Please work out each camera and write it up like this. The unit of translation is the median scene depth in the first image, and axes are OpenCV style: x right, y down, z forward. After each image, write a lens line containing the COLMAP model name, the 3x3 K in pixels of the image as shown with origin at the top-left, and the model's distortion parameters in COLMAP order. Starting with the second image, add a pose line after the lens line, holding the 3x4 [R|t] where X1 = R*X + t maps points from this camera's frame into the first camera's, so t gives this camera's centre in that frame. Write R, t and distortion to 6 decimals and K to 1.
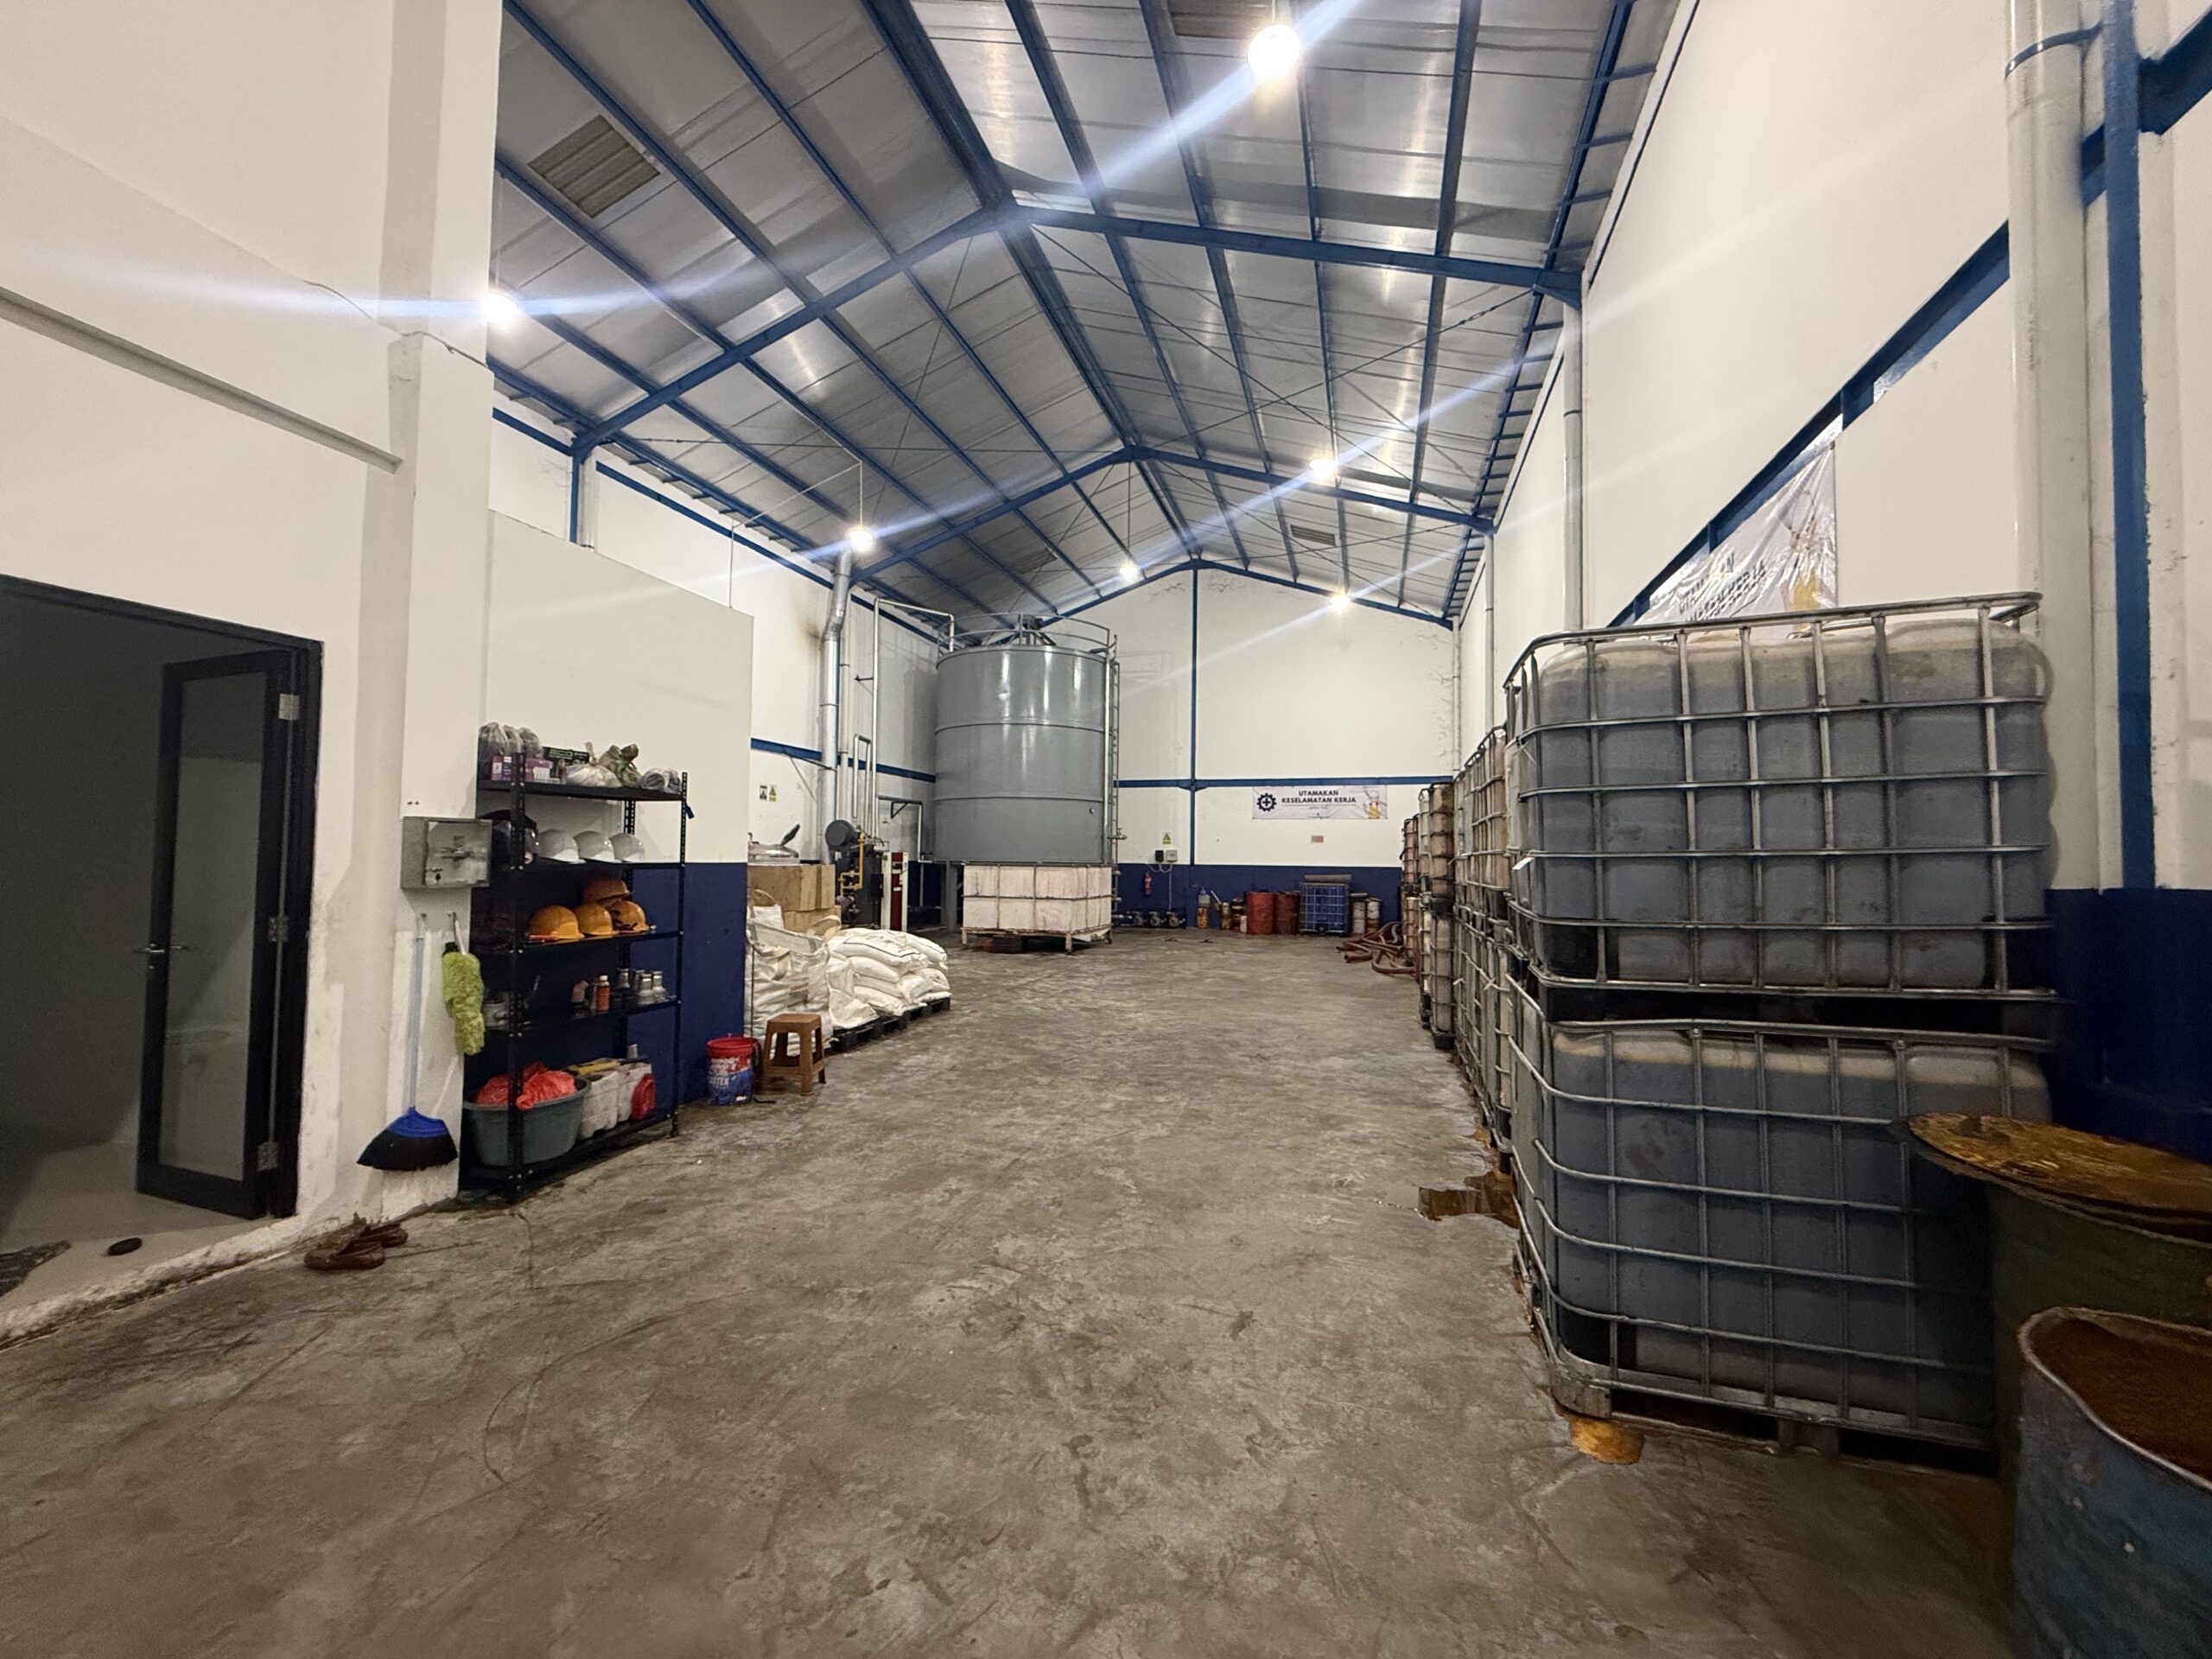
lens RADIAL K [[882.3, 0, 1105.0], [0, 882.3, 825.0], [0, 0, 1]] dist [0.001530, -0.002004]
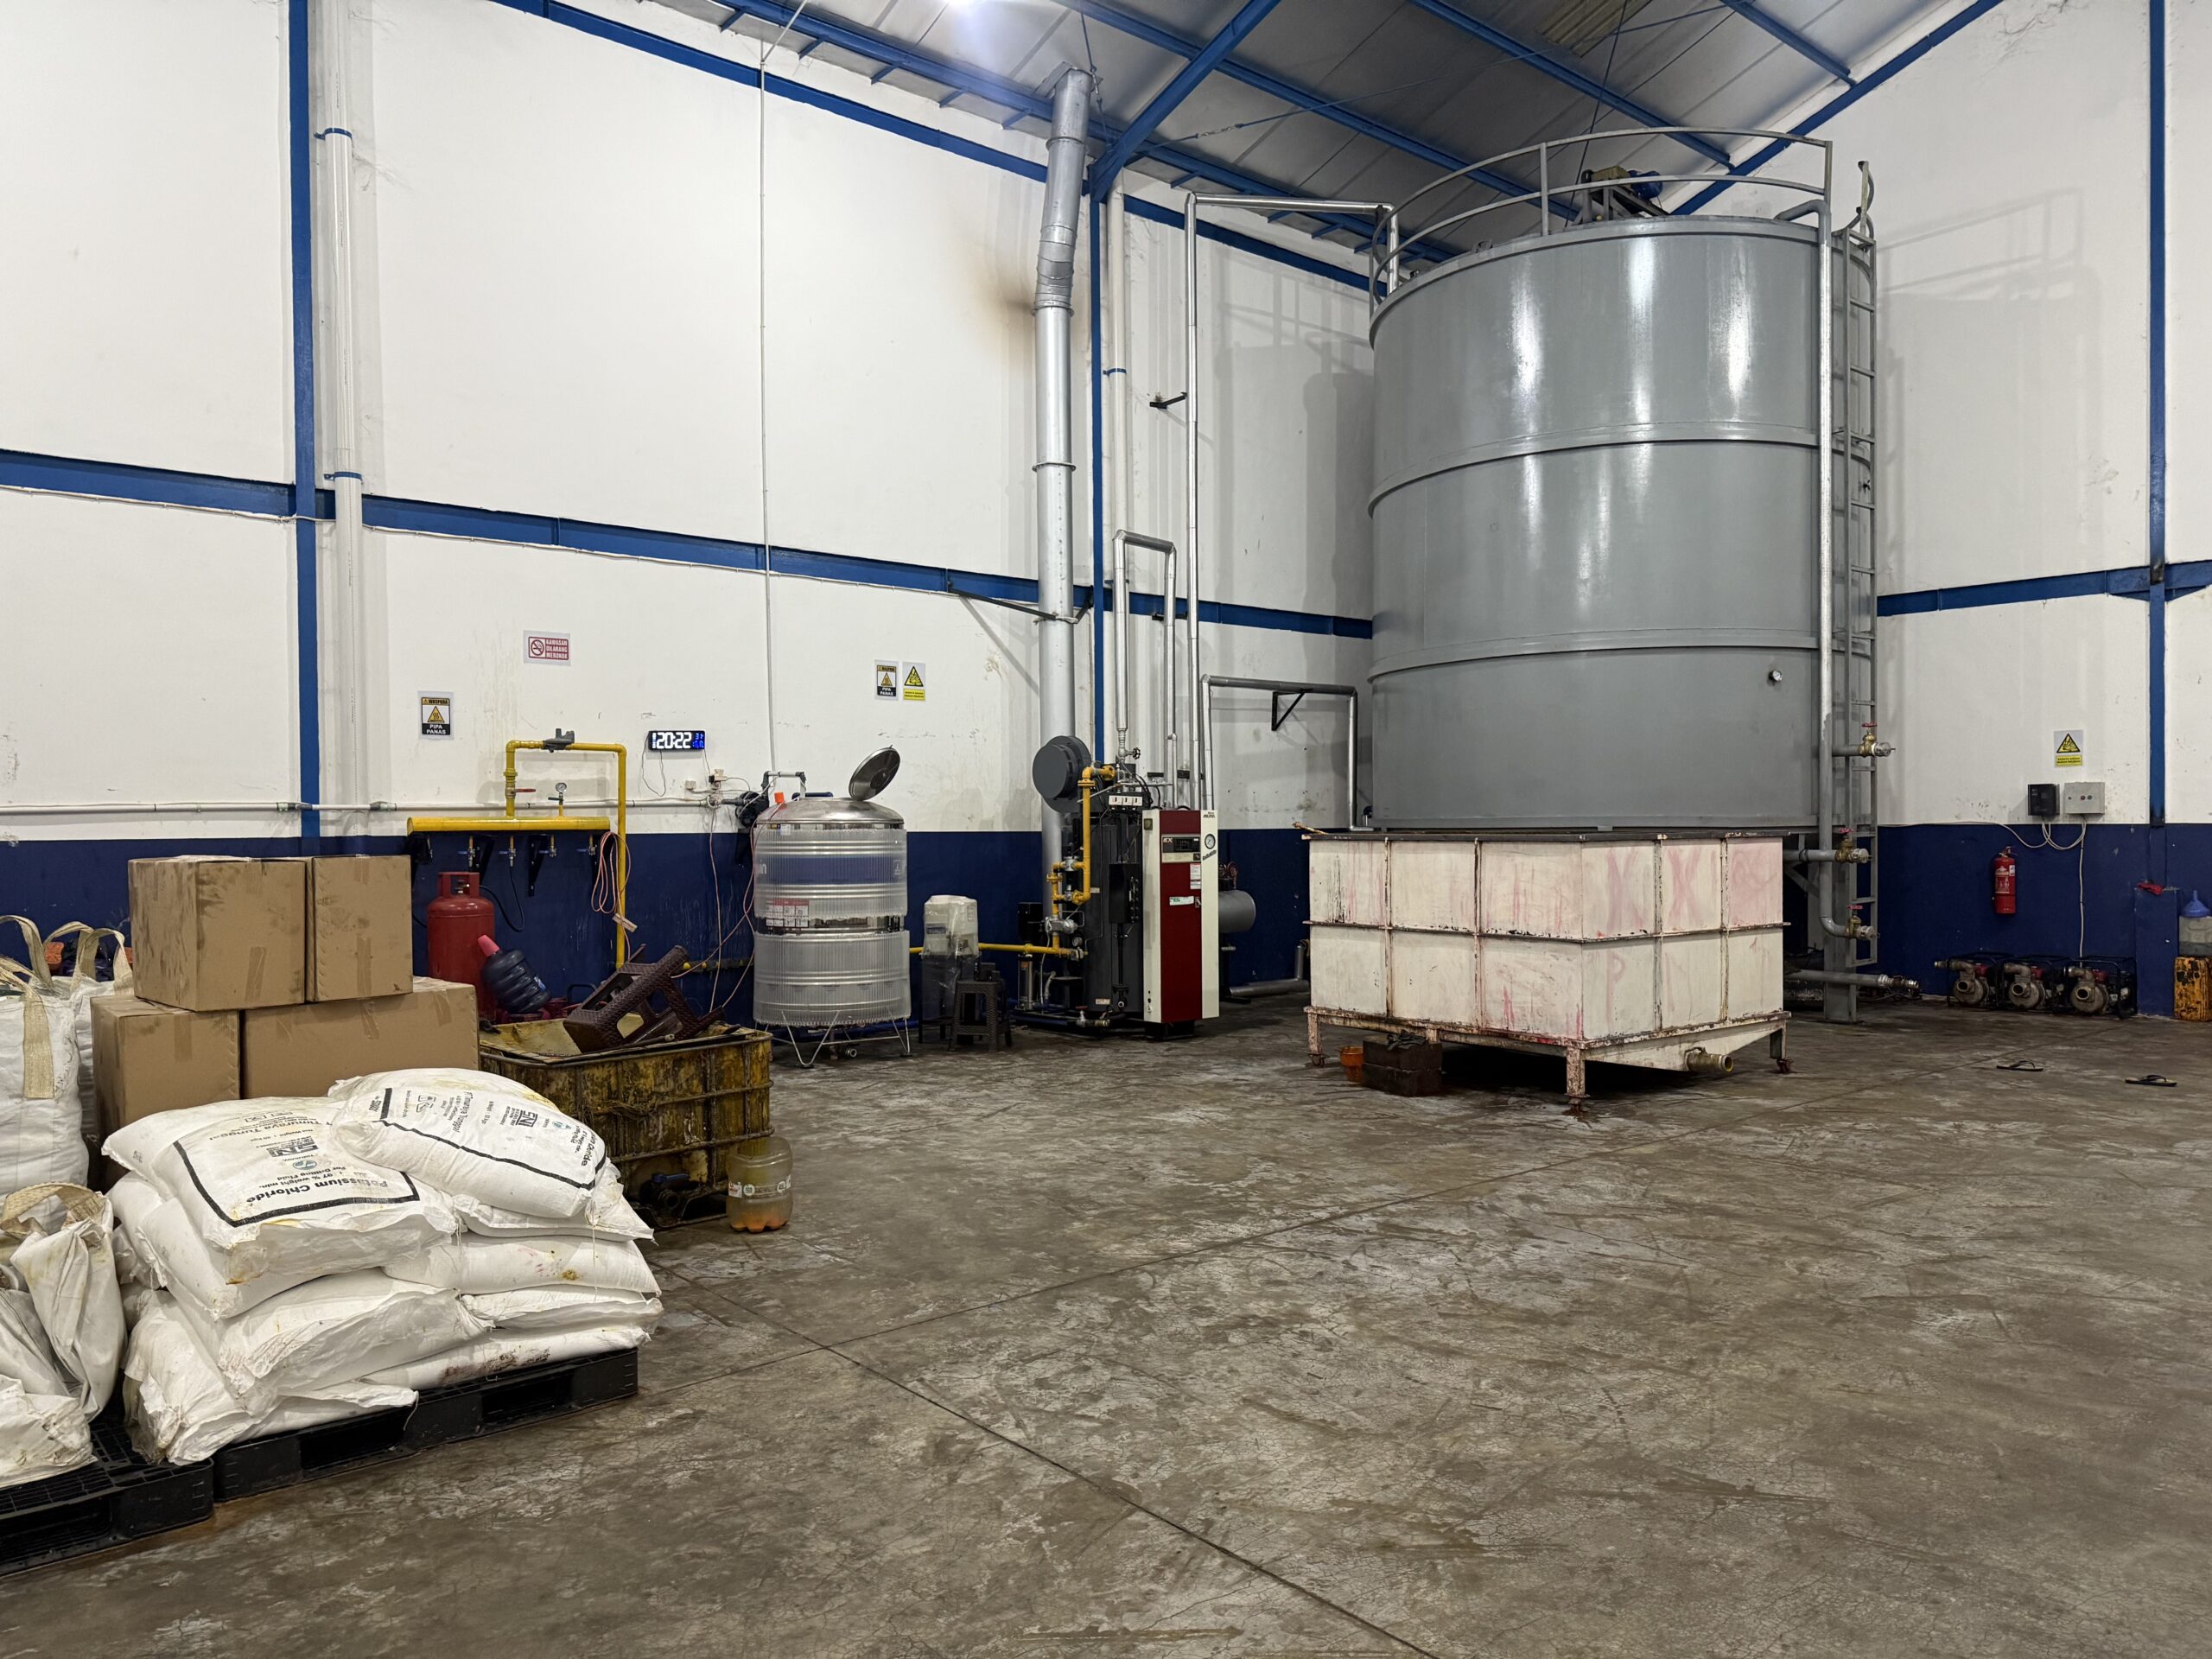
lens RADIAL K [[1554.0, 0, 1099.4], [0, 1554.0, 843.6], [0, 0, 1]] dist [0.068395, -0.088641]
pose [[0.838990, -0.011035, -0.544035, 0.122345], [0.039760, 0.998365, 0.041066, 0.016880], [0.542692, -0.056085, 0.838057, 0.410709]]
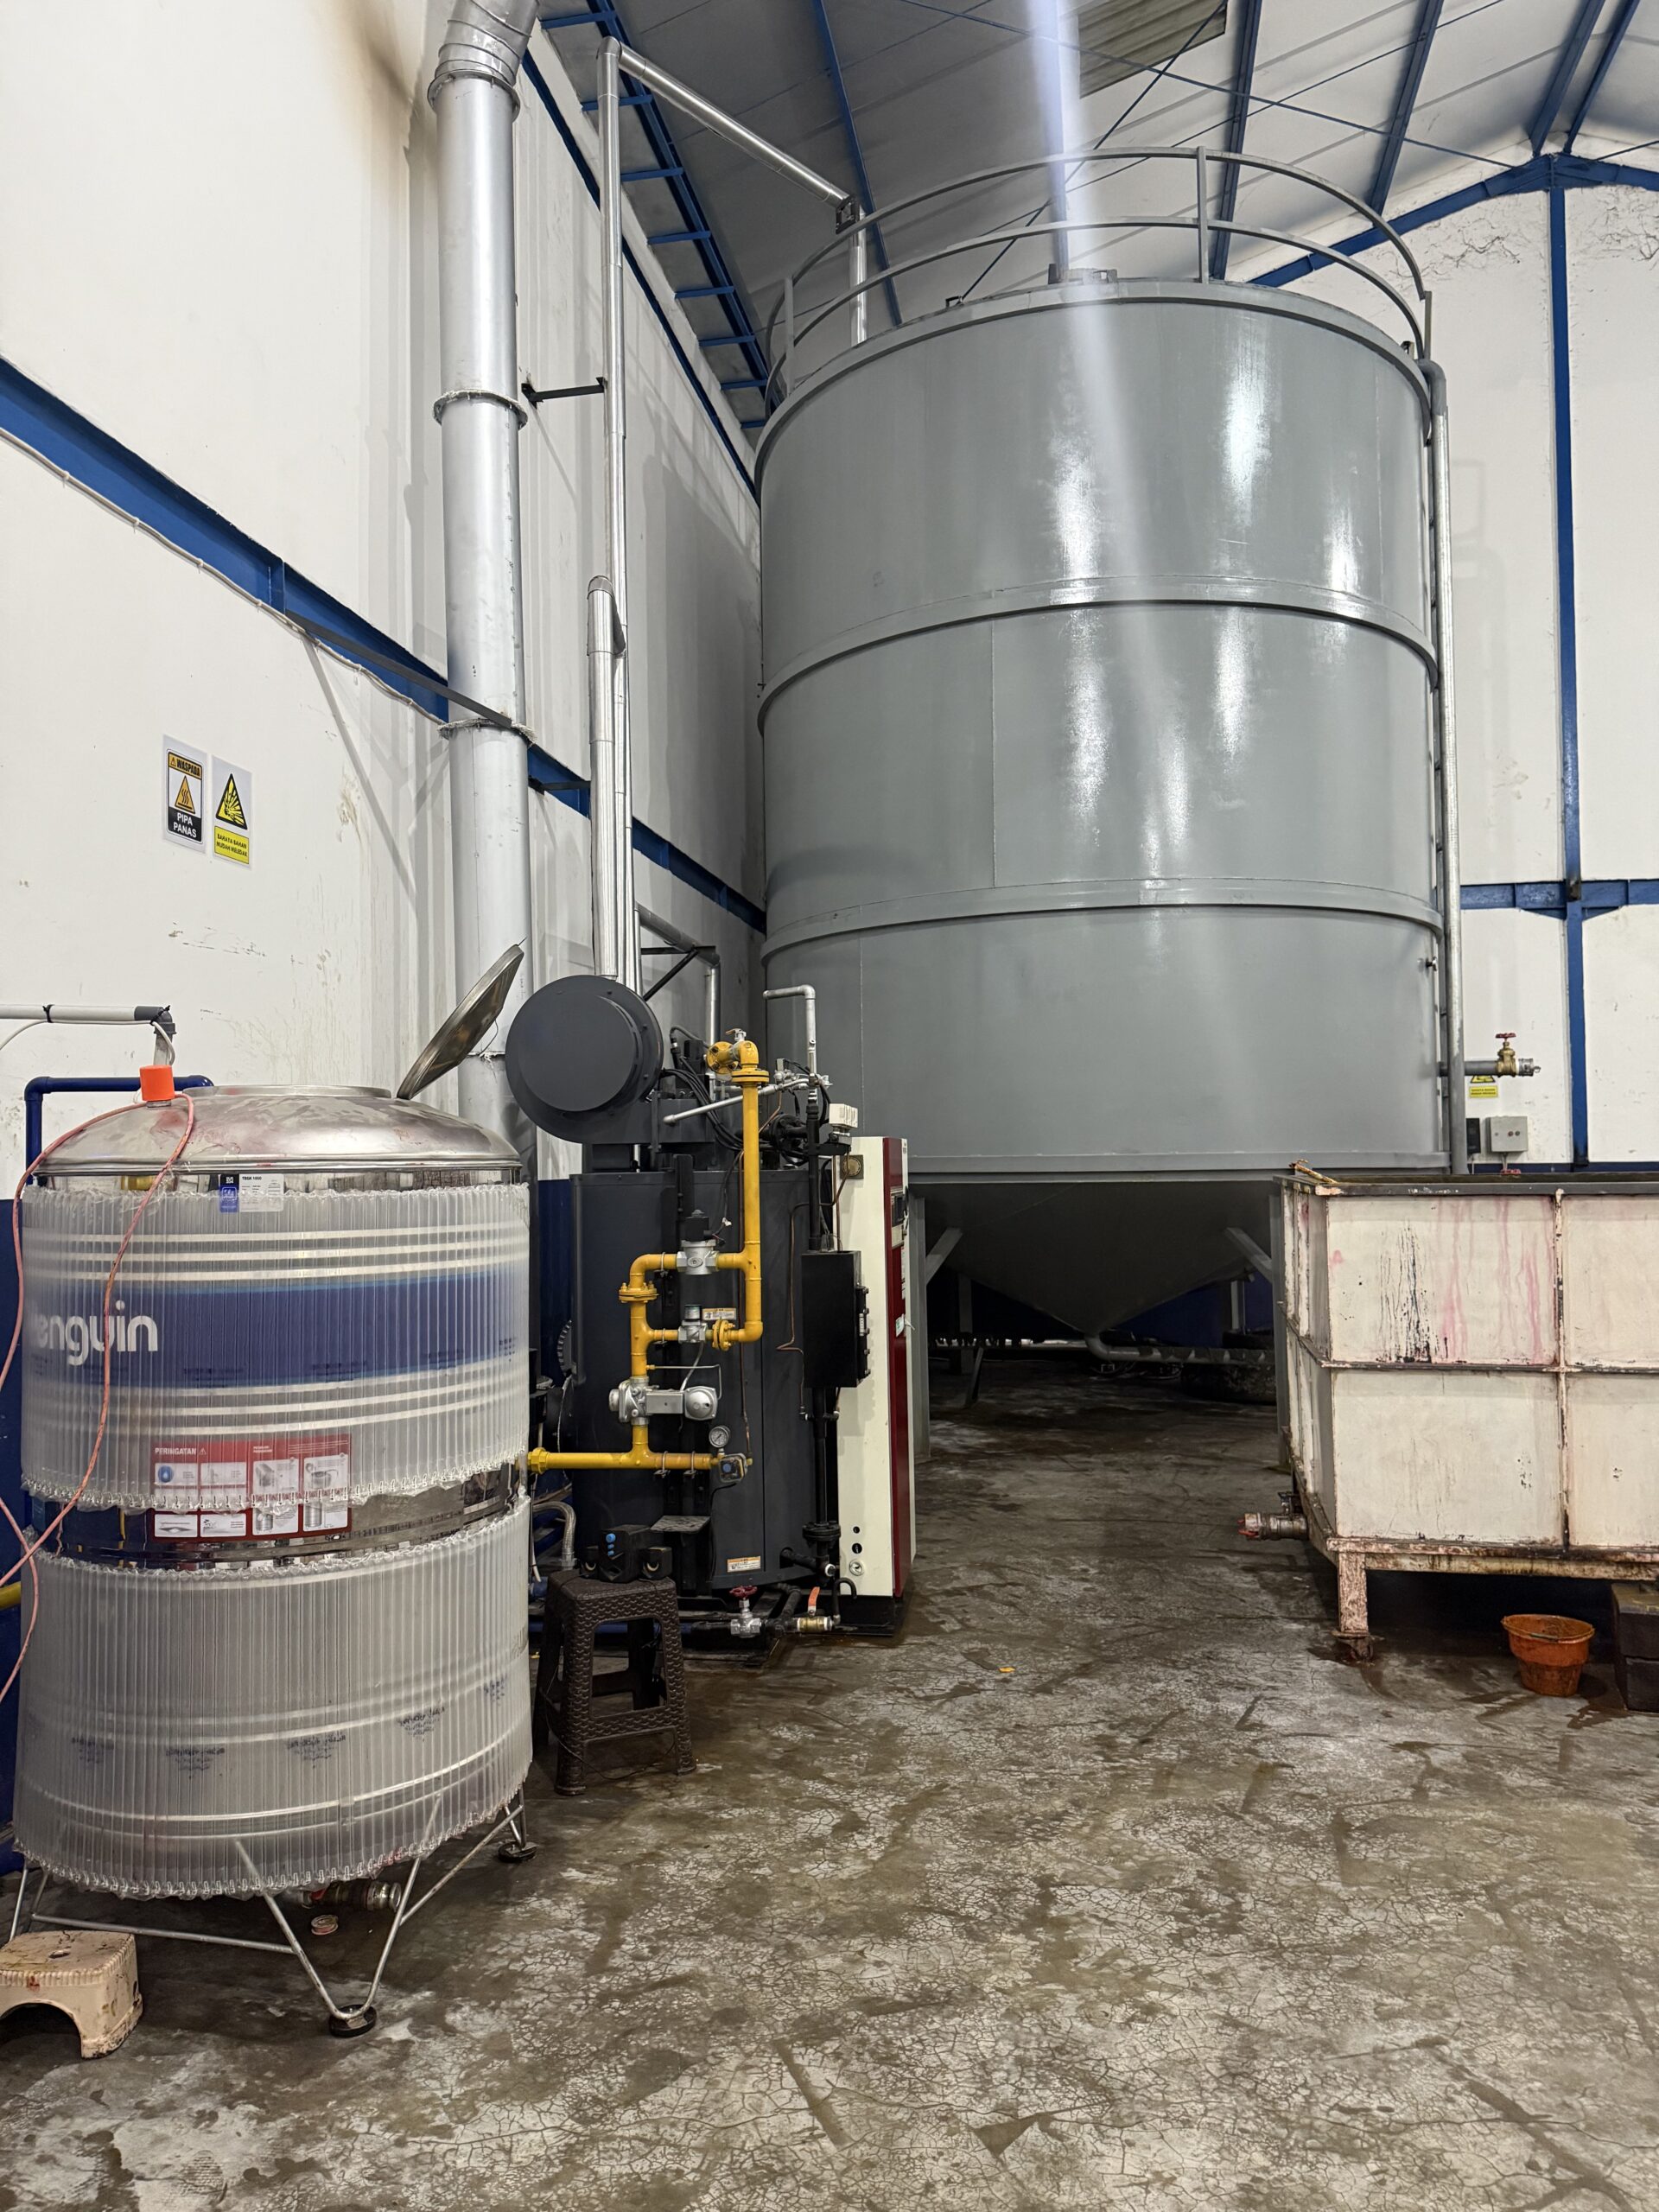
lens RADIAL K [[1554.0, 0, 816.5], [0, 1554.0, 1104.1], [0, 0, 1]] dist [0.068395, -0.088641]
pose [[0.993098, -0.018930, 0.115749, -0.306734], [0.018127, 0.999804, 0.007986, 0.021833], [-0.115878, -0.005833, 0.993246, 0.697737]]
